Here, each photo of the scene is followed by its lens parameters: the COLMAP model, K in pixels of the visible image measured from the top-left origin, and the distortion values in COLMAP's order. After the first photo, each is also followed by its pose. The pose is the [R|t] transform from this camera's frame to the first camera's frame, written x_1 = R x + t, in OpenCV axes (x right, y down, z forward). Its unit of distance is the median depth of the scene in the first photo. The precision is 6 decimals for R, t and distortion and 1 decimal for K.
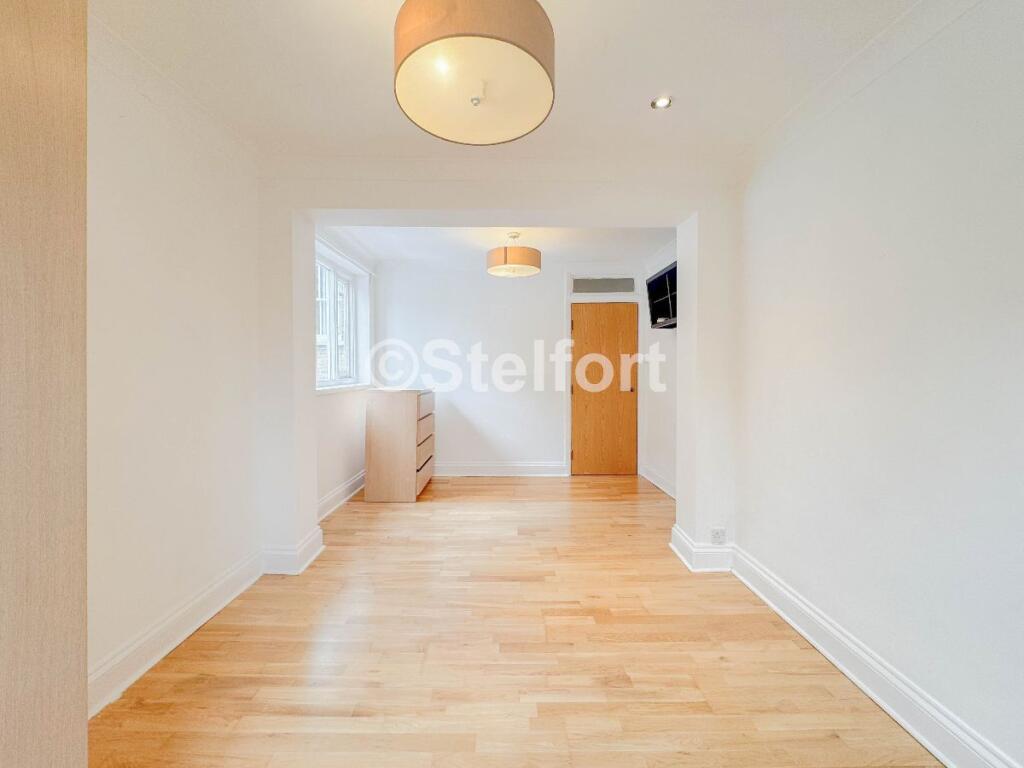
lens RADIAL K [[408.9, 0, 511.2], [0, 408.9, 371.3], [0, 0, 1]] dist [-0.000116, -0.000015]
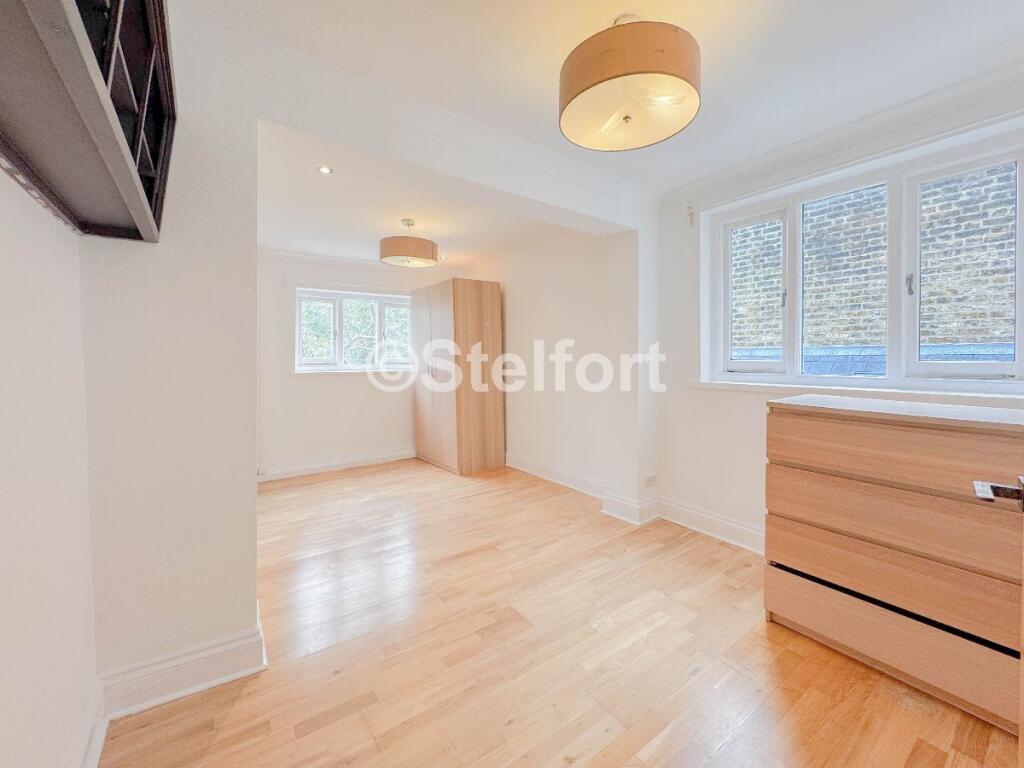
lens RADIAL K [[415.4, 0, 513.0], [0, 415.4, 357.4], [0, 0, 1]] dist [0.000202, 0.000011]
pose [[-0.811082, 0.001256, -0.584931, 0.427572], [-0.002788, 0.999978, 0.006014, -0.017916], [0.584926, 0.006509, -0.811061, 1.592861]]
